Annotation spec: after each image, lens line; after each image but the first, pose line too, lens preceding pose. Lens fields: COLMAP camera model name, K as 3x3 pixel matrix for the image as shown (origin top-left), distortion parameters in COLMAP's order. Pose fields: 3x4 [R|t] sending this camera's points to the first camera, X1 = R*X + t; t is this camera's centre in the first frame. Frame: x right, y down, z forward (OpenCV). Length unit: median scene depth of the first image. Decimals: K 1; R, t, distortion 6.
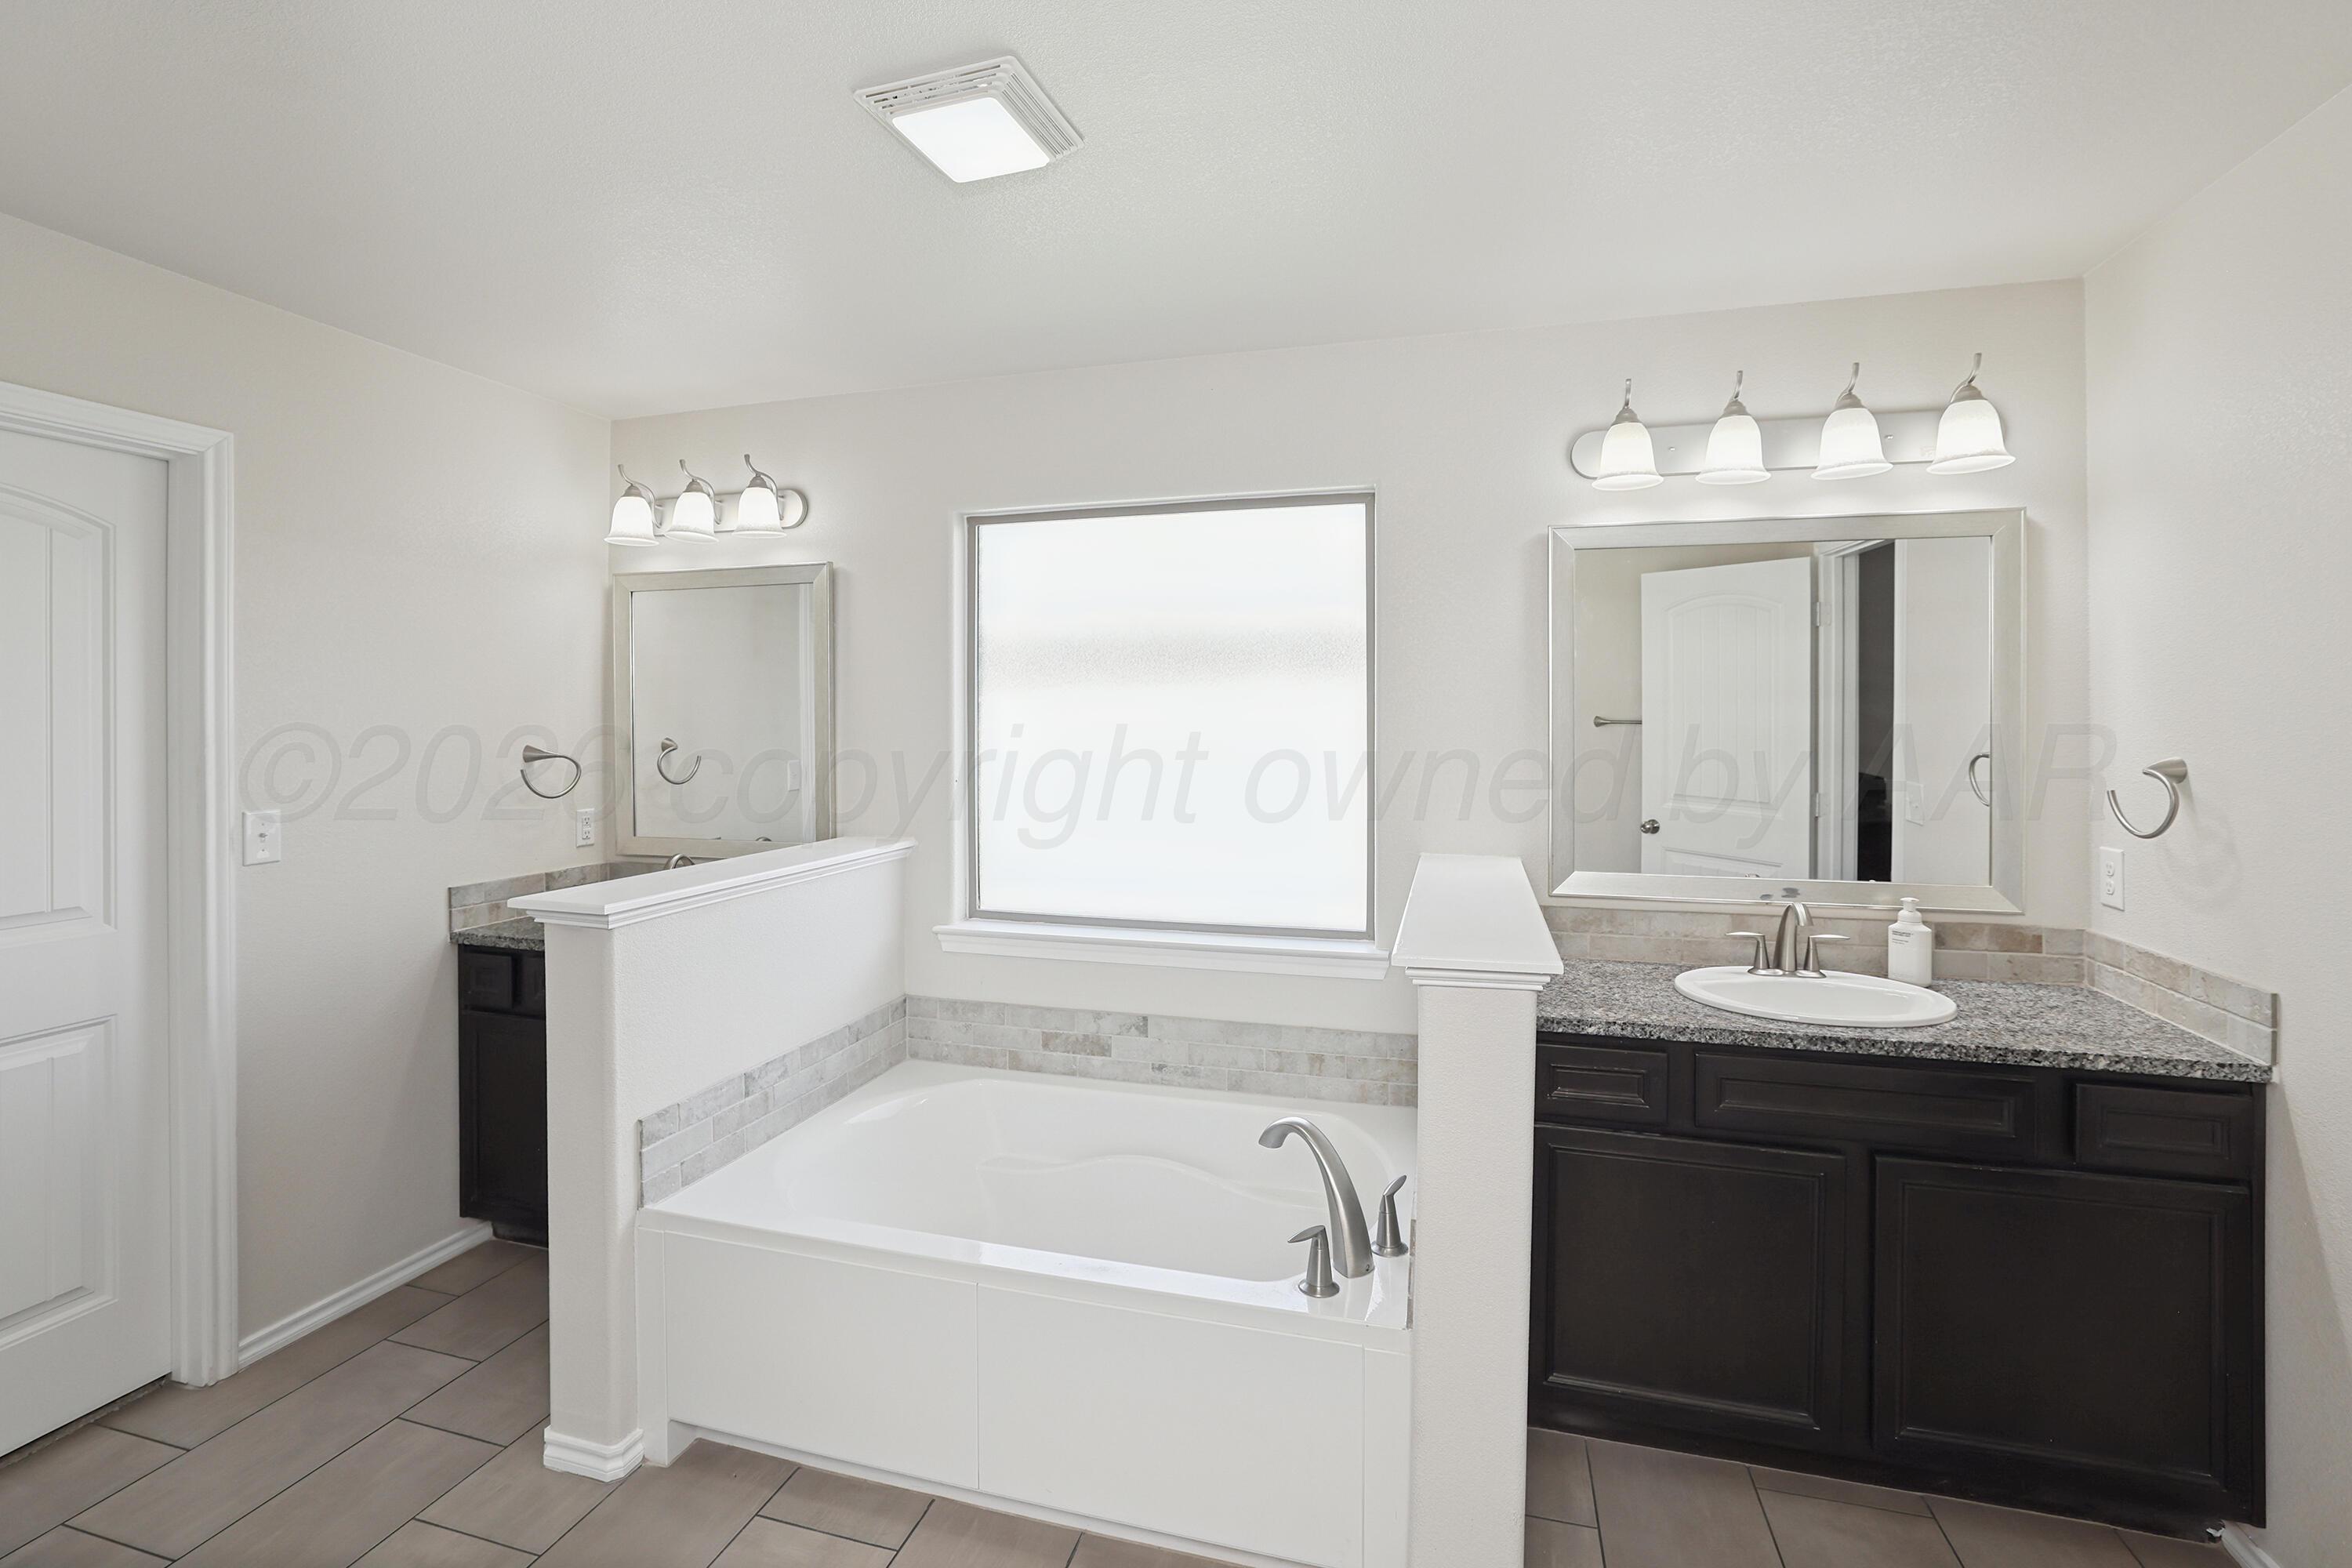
lens RADIAL K [[1079.5, 0, 1151.0], [0, 1079.5, 722.5], [0, 0, 1]] dist [-0.041163, 0.016289]
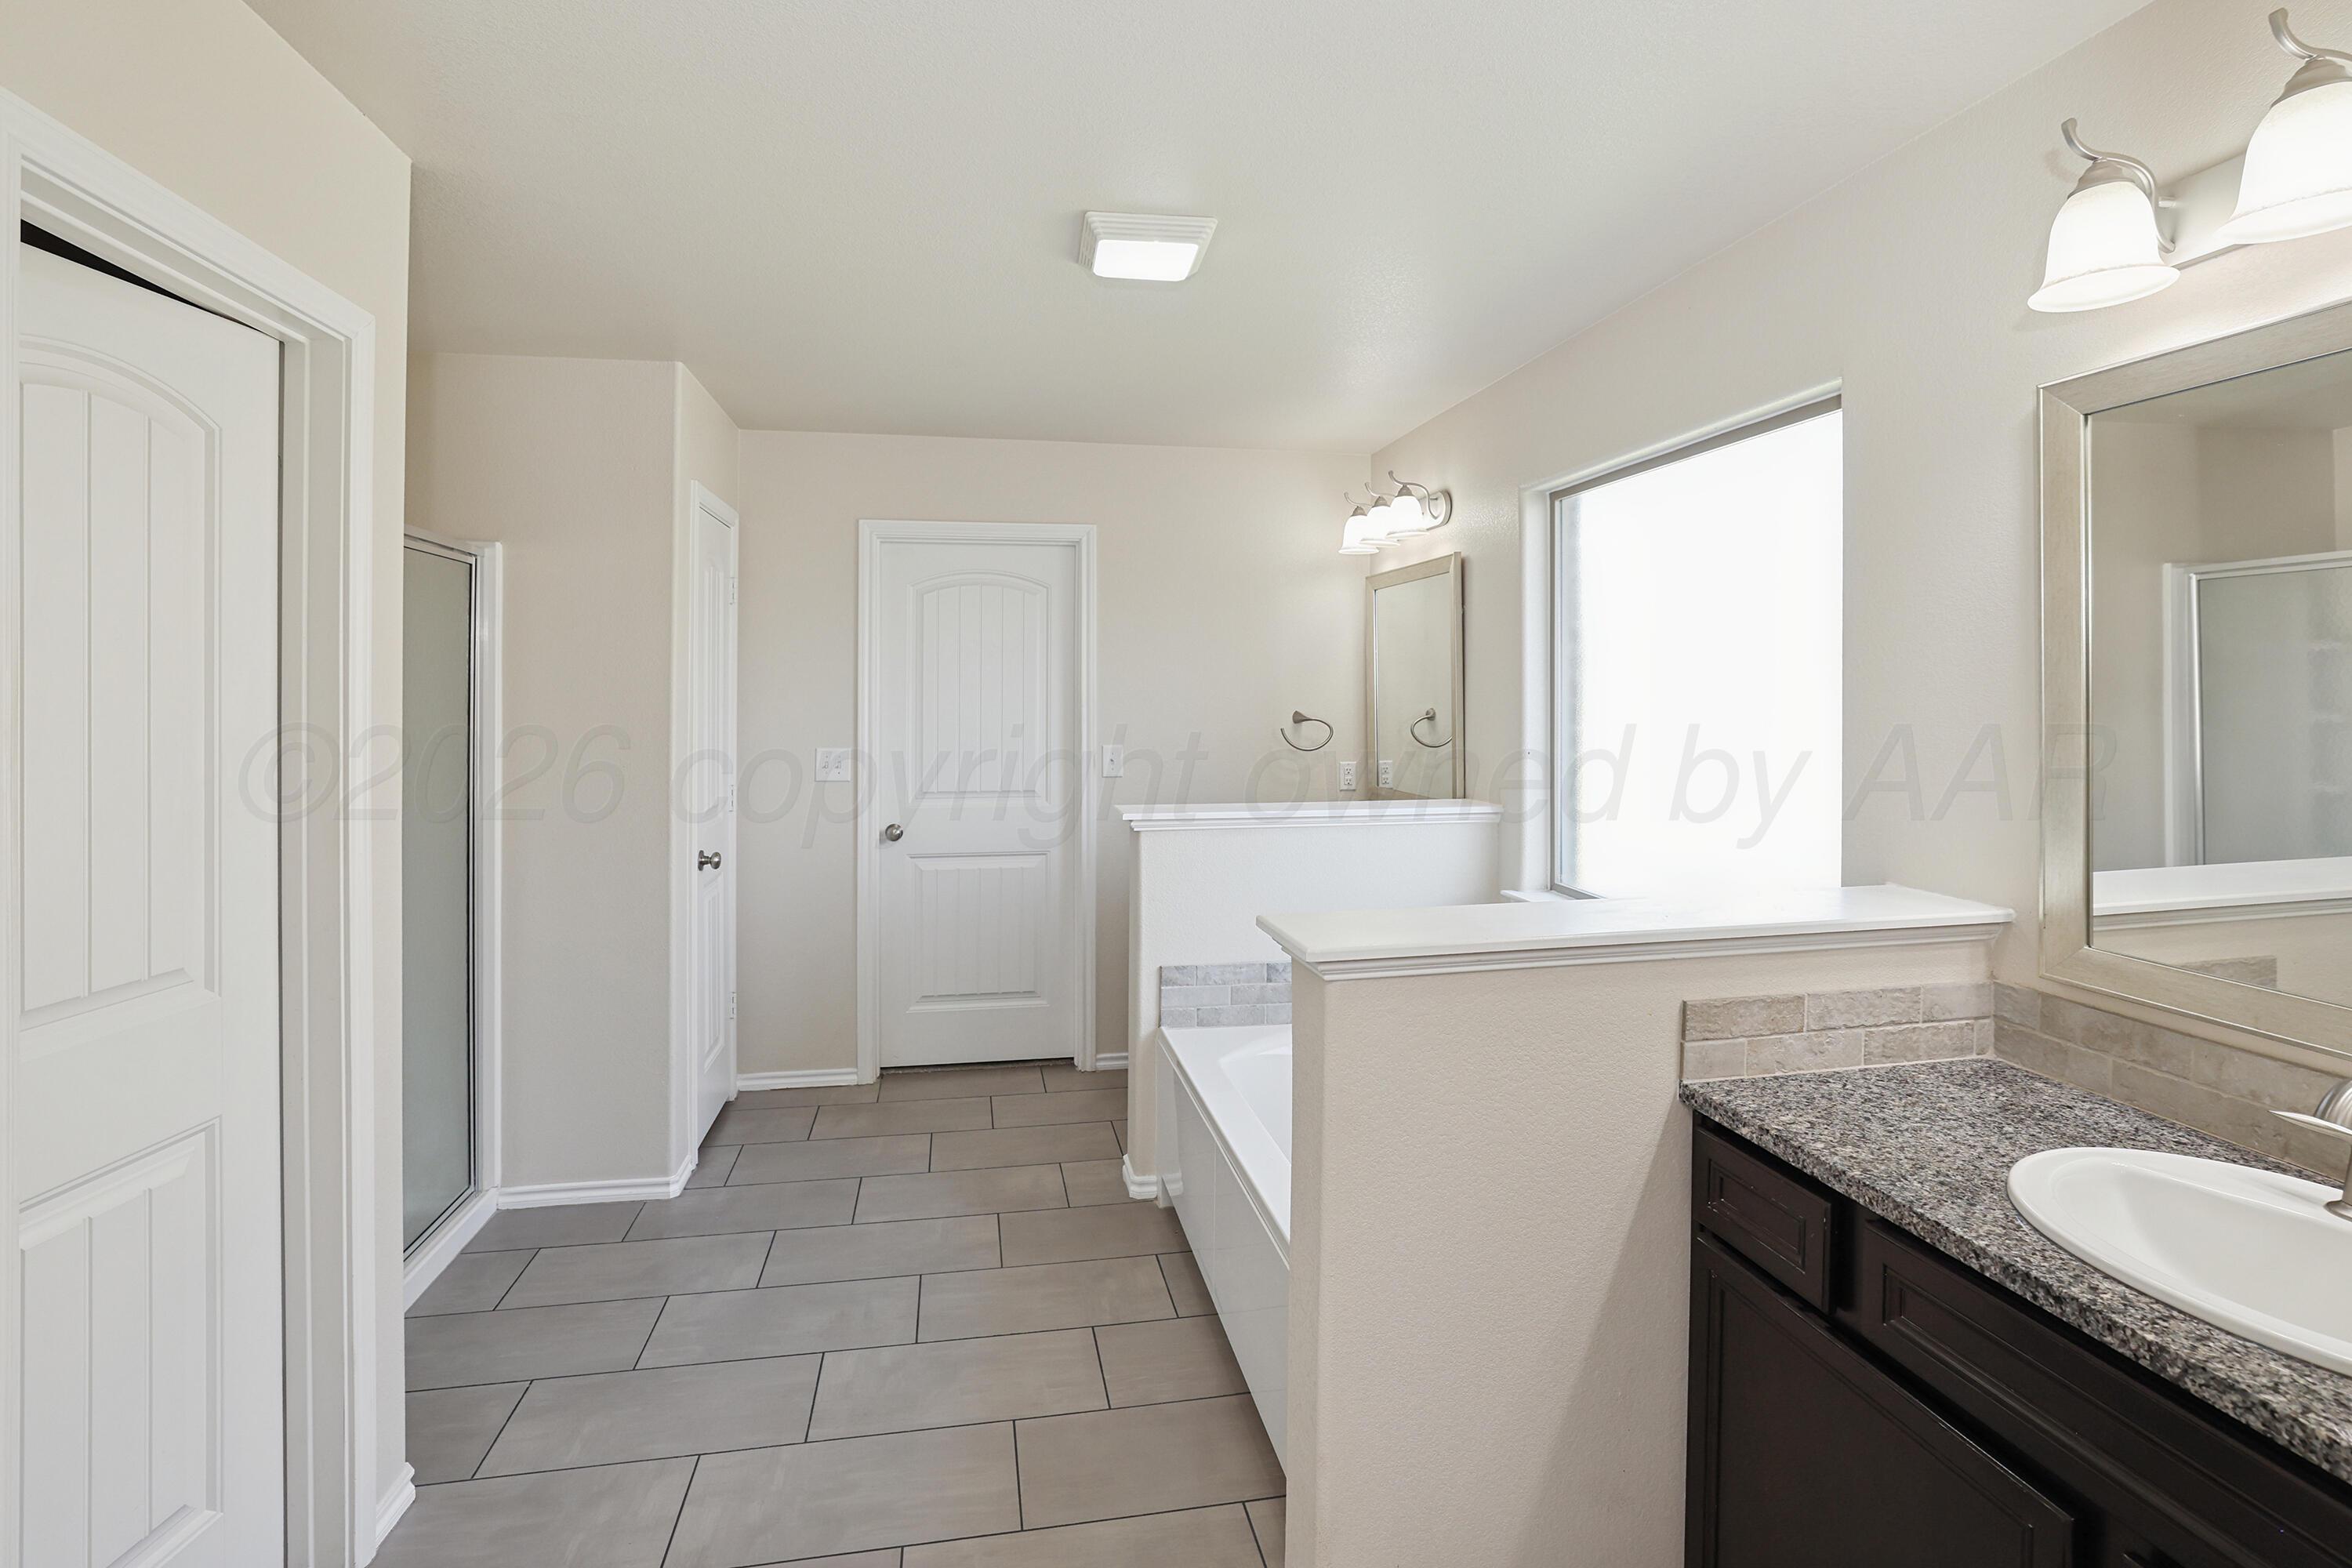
lens RADIAL K [[1079.5, 0, 1179.9], [0, 1079.5, 698.1], [0, 0, 1]] dist [-0.041163, 0.016289]
pose [[0.477871, 0.009097, -0.878383, 0.747150], [-0.006757, 0.999955, 0.006680, -0.003677], [0.878404, 0.002743, 0.477911, 0.288979]]
